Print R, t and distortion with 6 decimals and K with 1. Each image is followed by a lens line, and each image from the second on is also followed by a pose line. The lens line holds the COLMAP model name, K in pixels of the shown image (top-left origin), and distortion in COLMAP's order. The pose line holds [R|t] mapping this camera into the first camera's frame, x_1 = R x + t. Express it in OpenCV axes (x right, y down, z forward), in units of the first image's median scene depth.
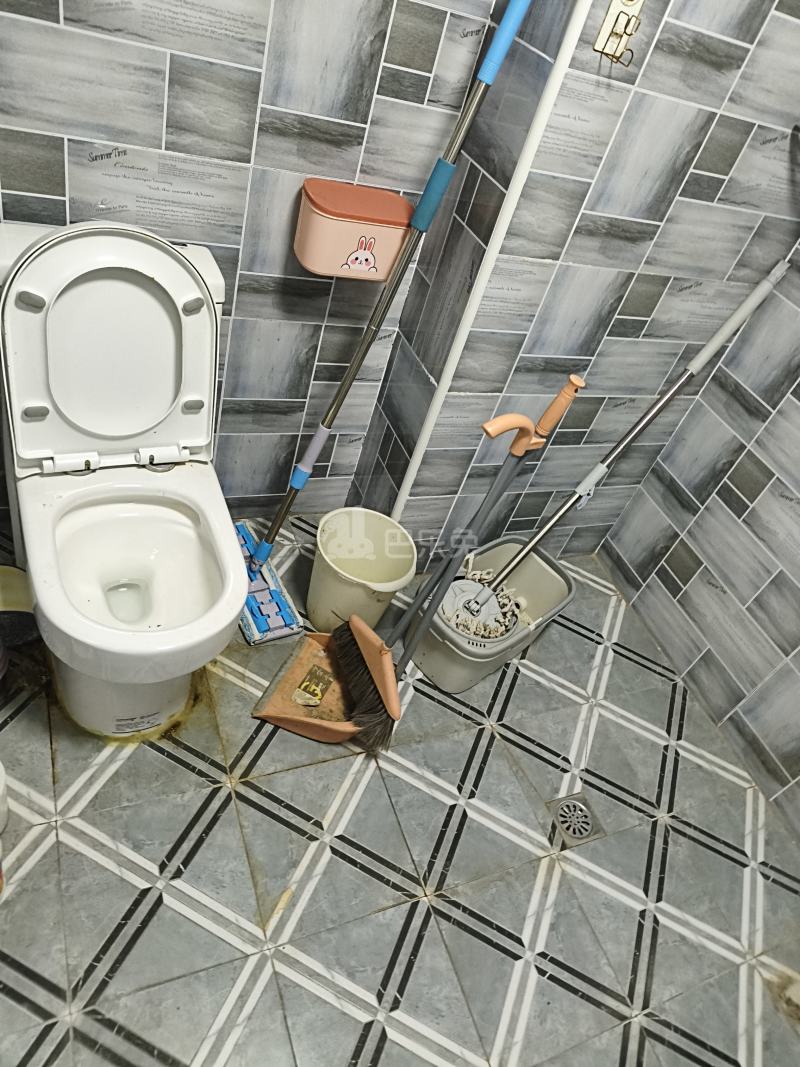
lens RADIAL K [[729.5, 0, 399.5], [0, 729.5, 534.1], [0, 0, 1]] dist [-0.001937, -0.009290]
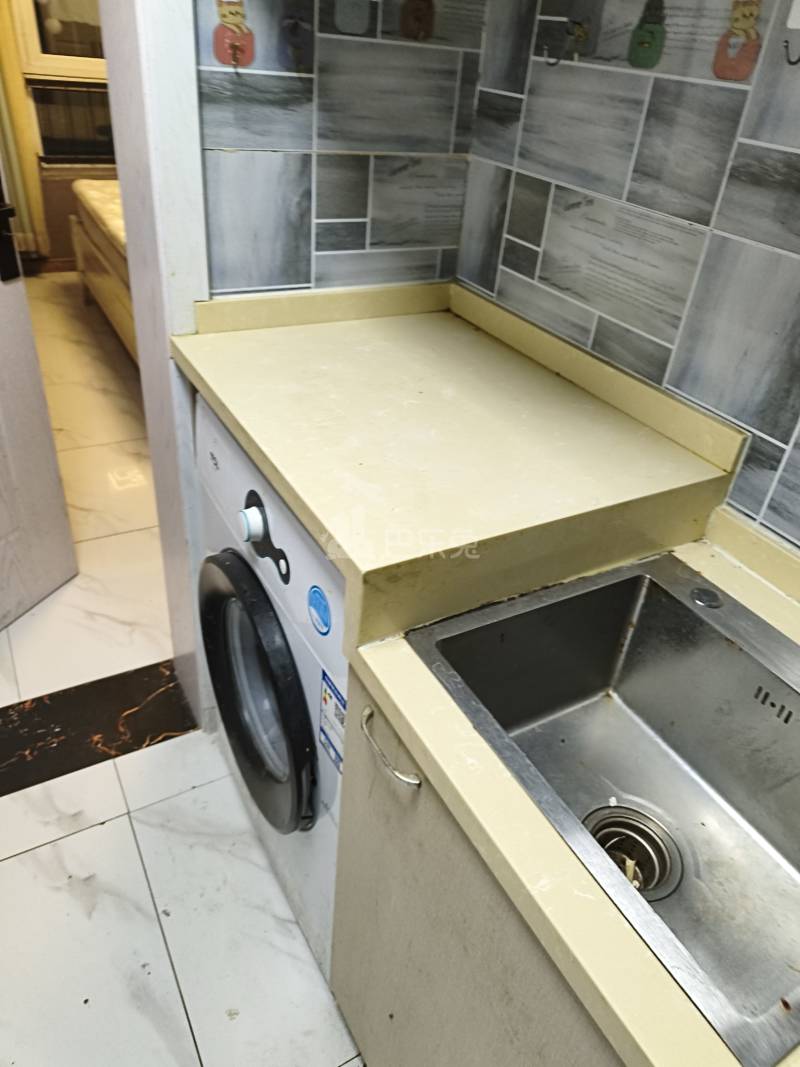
lens RADIAL K [[729.5, 0, 400.9], [0, 729.5, 534.4], [0, 0, 1]] dist [-0.001937, -0.009290]
pose [[0.153738, 0.328766, -0.931814, 0.515166], [-0.704396, 0.697804, 0.129985, -0.197710], [0.692958, 0.636383, 0.338860, 0.786822]]
